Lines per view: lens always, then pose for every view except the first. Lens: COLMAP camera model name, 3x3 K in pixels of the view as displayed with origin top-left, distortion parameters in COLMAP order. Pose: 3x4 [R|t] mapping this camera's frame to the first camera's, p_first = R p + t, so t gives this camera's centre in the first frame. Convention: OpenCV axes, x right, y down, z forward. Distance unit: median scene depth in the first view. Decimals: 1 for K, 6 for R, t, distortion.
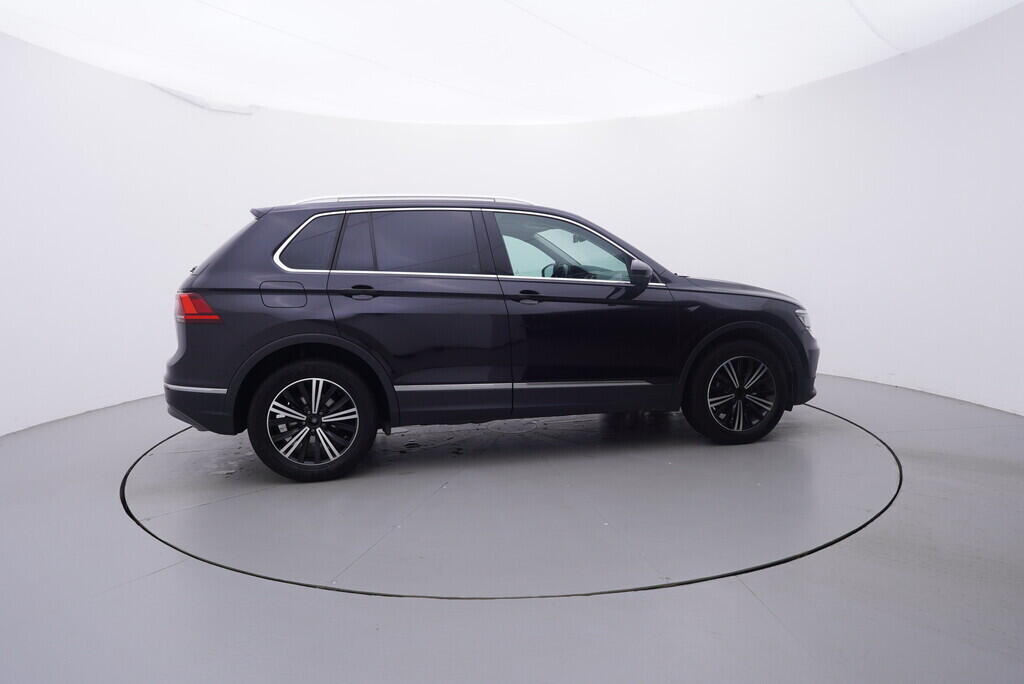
lens RADIAL K [[651.7, 0, 522.9], [0, 651.7, 291.5], [0, 0, 1]] dist [0.000410, -0.000299]
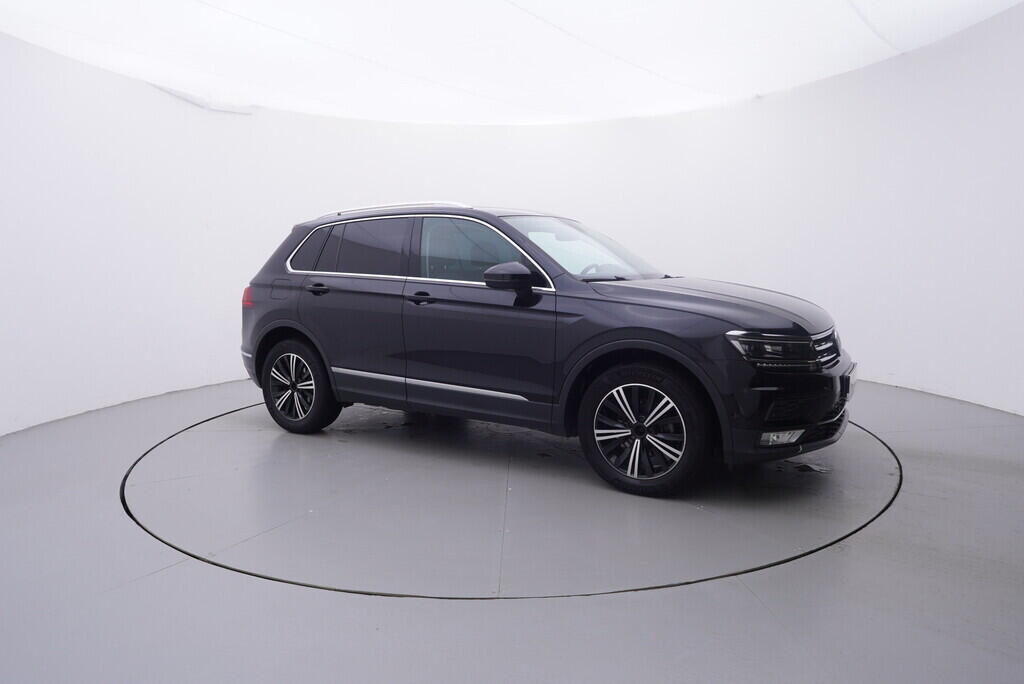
lens RADIAL K [[651.7, 0, 510.1], [0, 651.7, 342.8], [0, 0, 1]] dist [0.000410, -0.000299]
pose [[0.702204, 0.080229, -0.707441, 0.834217], [-0.038883, 0.996469, 0.074411, -0.003602], [0.710913, -0.024744, 0.702844, 0.360273]]
